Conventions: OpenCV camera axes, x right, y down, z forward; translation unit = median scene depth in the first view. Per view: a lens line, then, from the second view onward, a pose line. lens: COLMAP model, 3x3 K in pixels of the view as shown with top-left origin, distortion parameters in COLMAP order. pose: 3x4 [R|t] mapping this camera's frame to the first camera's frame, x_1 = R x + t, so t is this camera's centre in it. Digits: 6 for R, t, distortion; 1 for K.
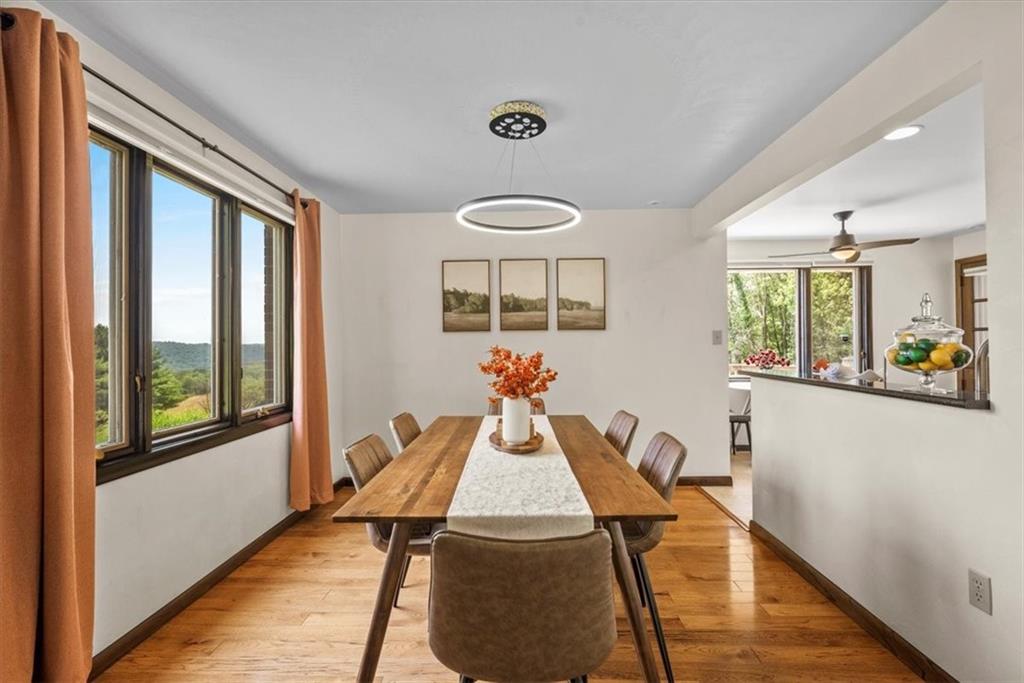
lens RADIAL K [[468.7, 0, 512.8], [0, 468.7, 338.3], [0, 0, 1]] dist [-0.000354, -0.000028]
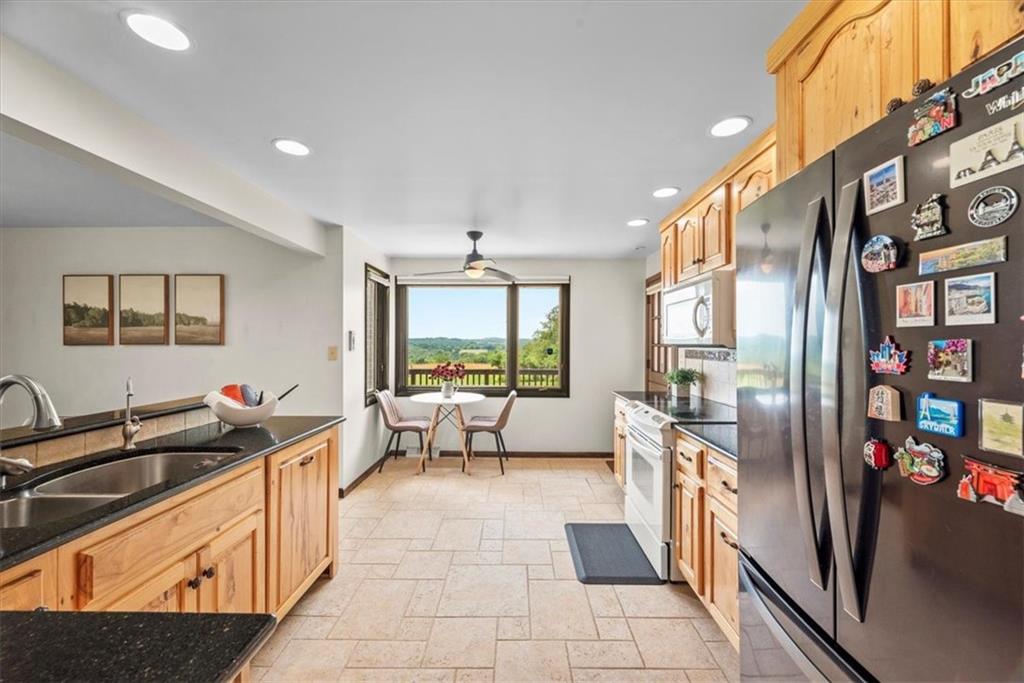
lens RADIAL K [[428.5, 0, 509.5], [0, 428.5, 341.0], [0, 0, 1]] dist [0.000936, -0.000159]
pose [[0.999901, 0.010184, 0.009729, 0.813347], [-0.010200, 0.999947, 0.001604, -0.034211], [-0.009712, -0.001703, 0.999951, 0.058837]]
